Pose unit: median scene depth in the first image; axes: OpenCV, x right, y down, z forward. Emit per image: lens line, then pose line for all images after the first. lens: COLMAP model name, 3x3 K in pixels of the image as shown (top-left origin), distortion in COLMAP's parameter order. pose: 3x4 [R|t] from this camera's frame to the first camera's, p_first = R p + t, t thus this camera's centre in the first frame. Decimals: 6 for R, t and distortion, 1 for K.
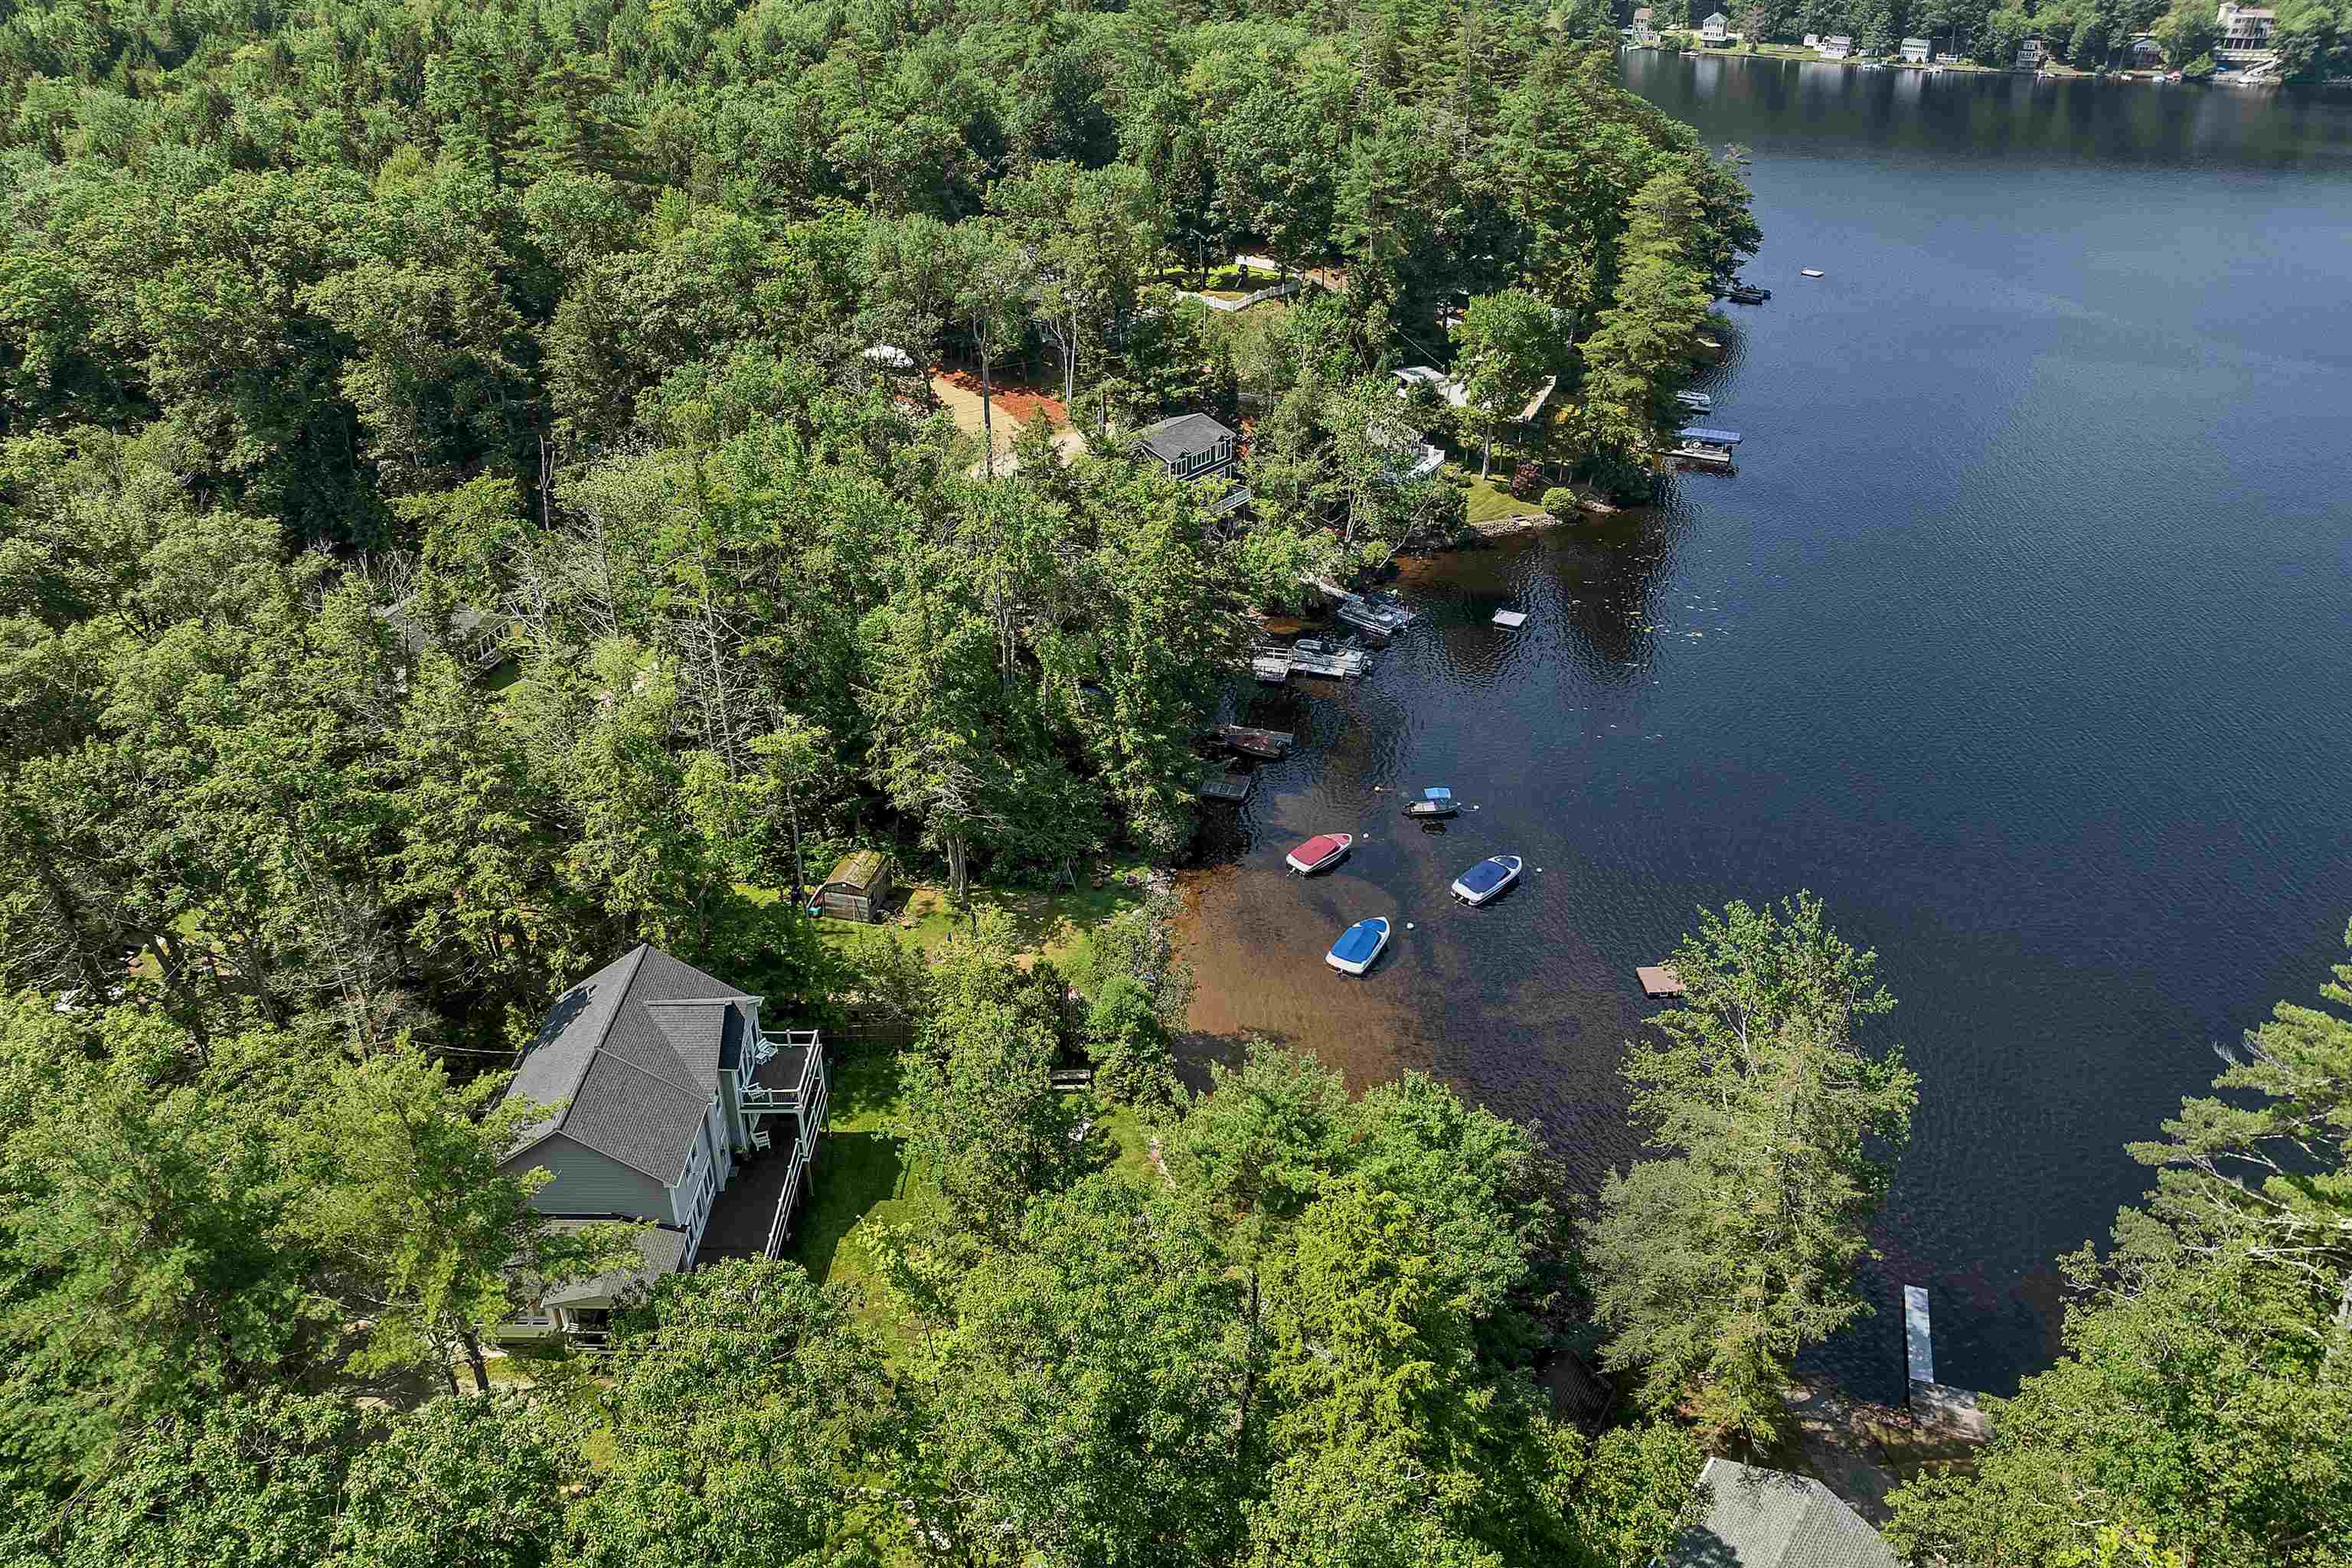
lens RADIAL K [[1658.7, 0, 1176.0], [0, 1658.7, 784.0], [0, 0, 1]] dist [-0.028114, -0.000460]
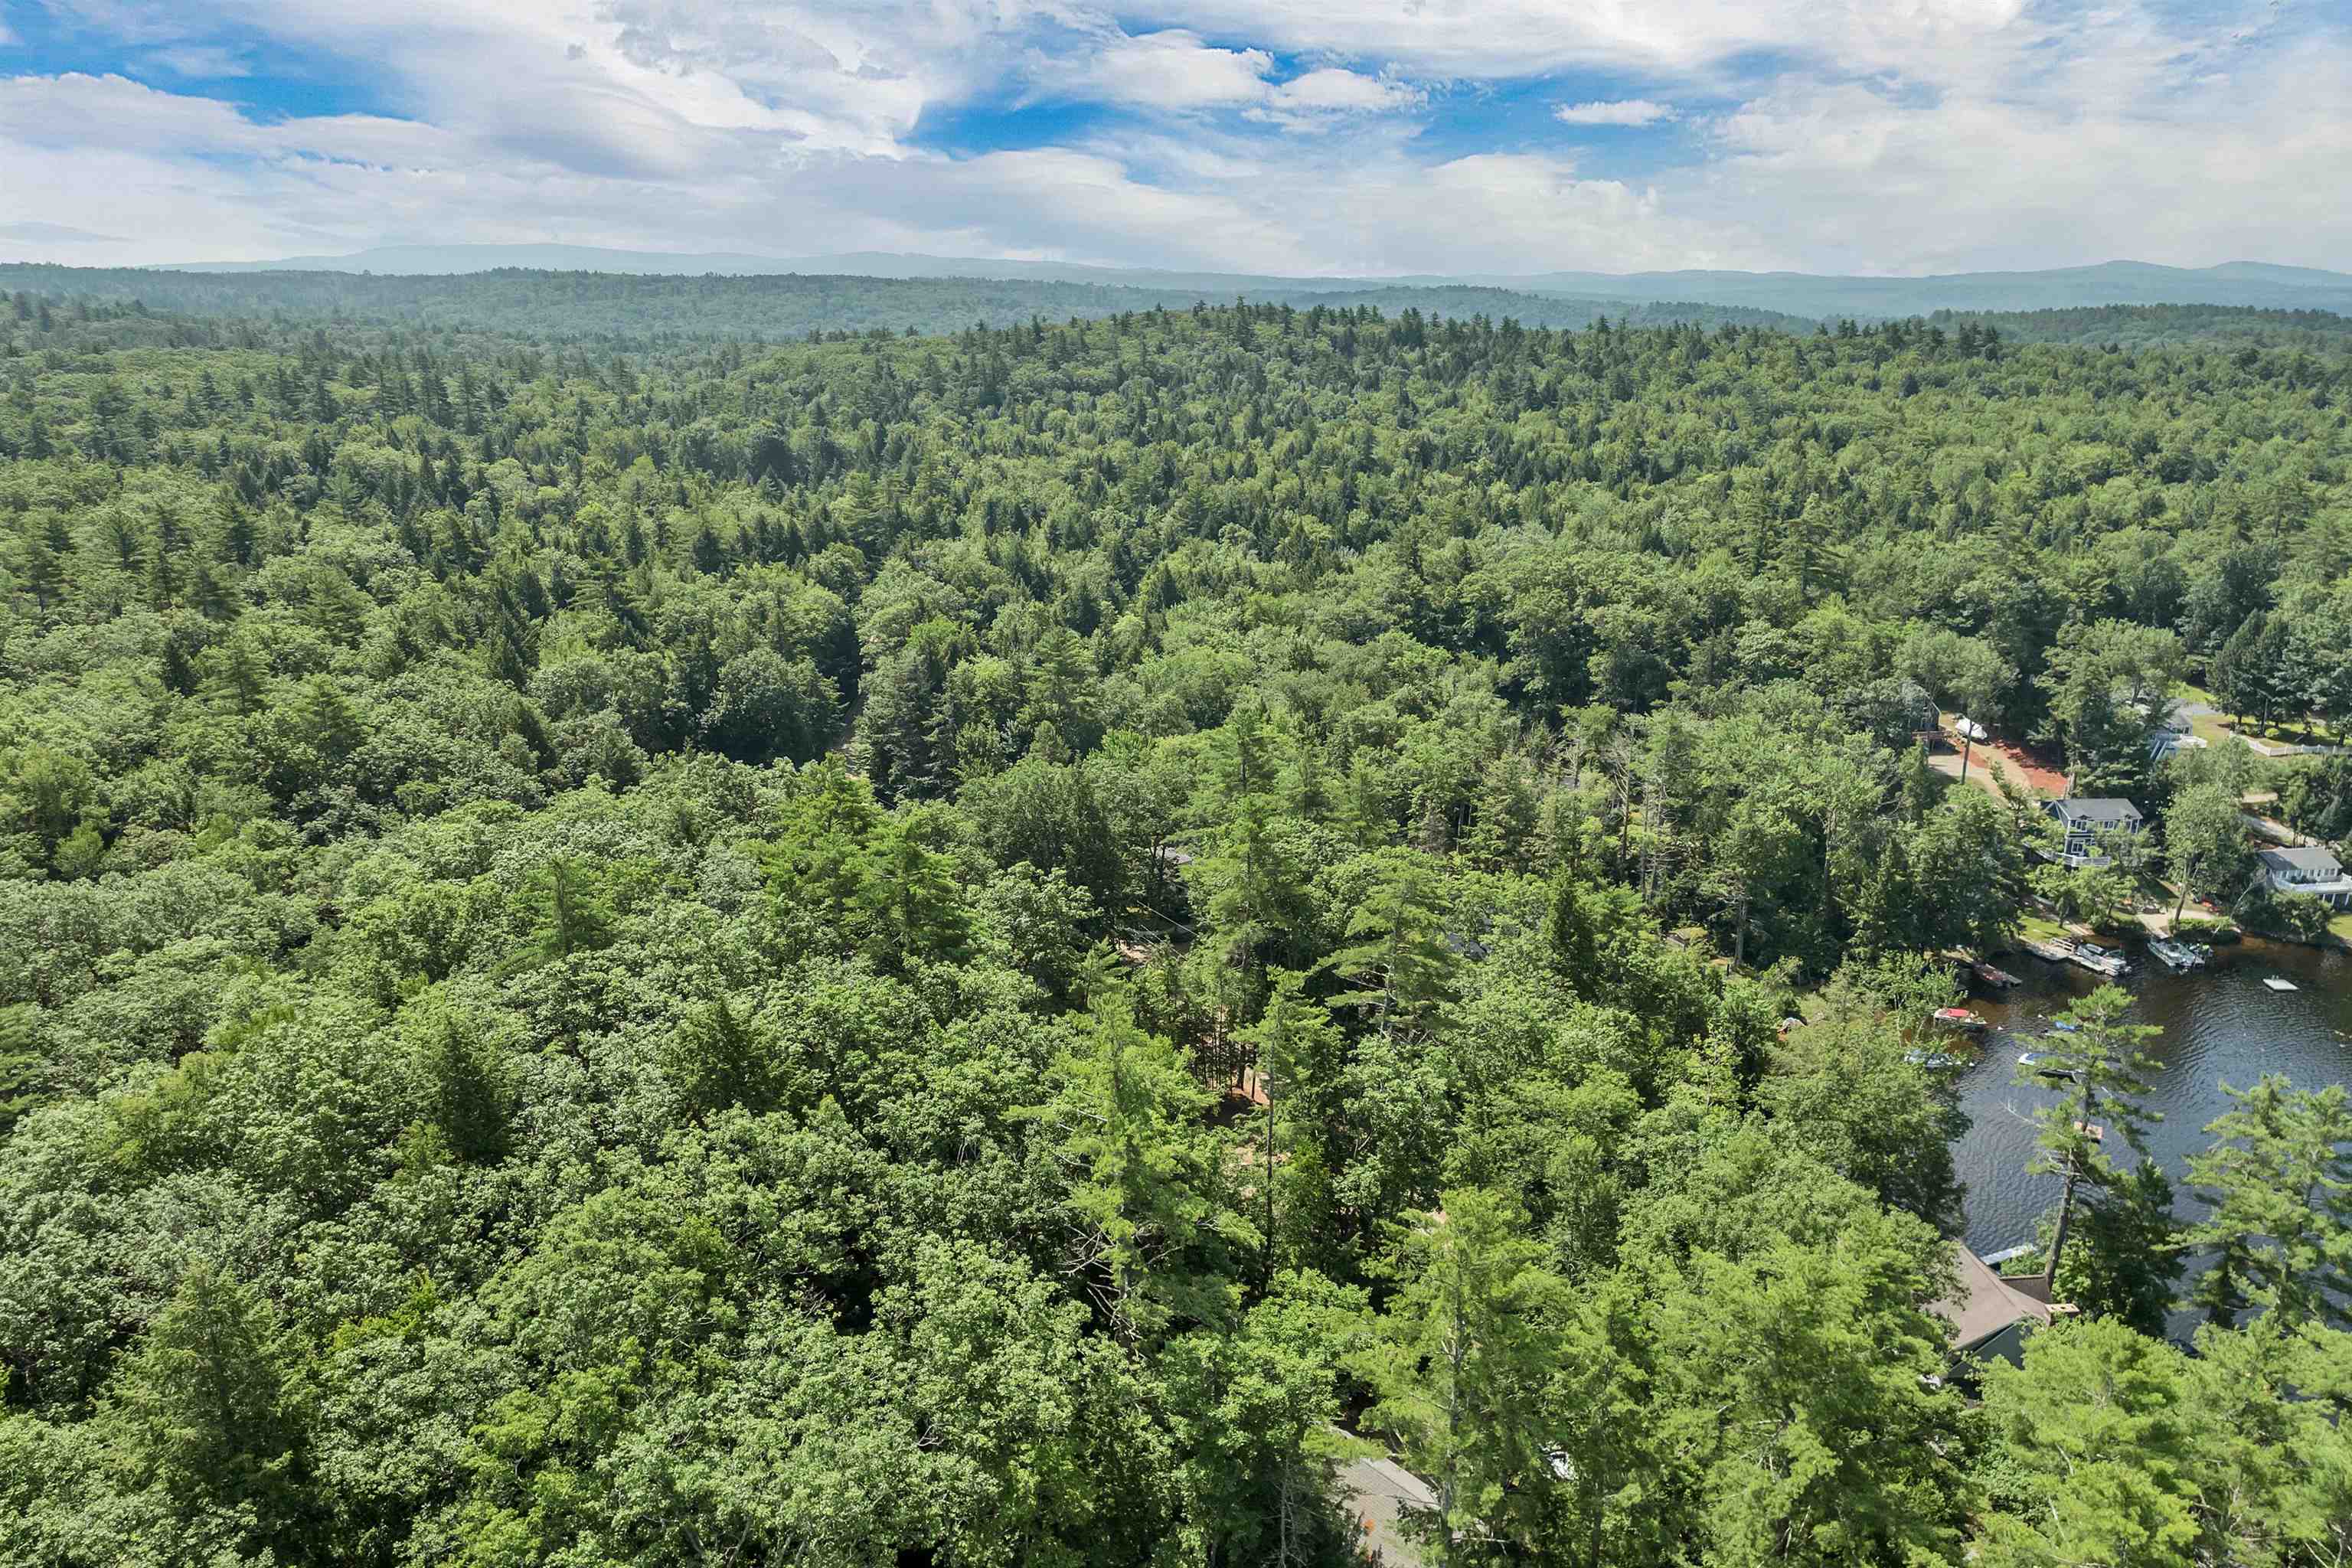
lens RADIAL K [[1658.7, 0, 1176.0], [0, 1658.7, 784.0], [0, 0, 1]] dist [-0.028114, -0.000460]
pose [[0.640866, 0.224220, -0.734177, 0.441422], [-0.382855, 0.922314, -0.052518, 0.122597], [0.665366, 0.314740, 0.676924, -0.403786]]
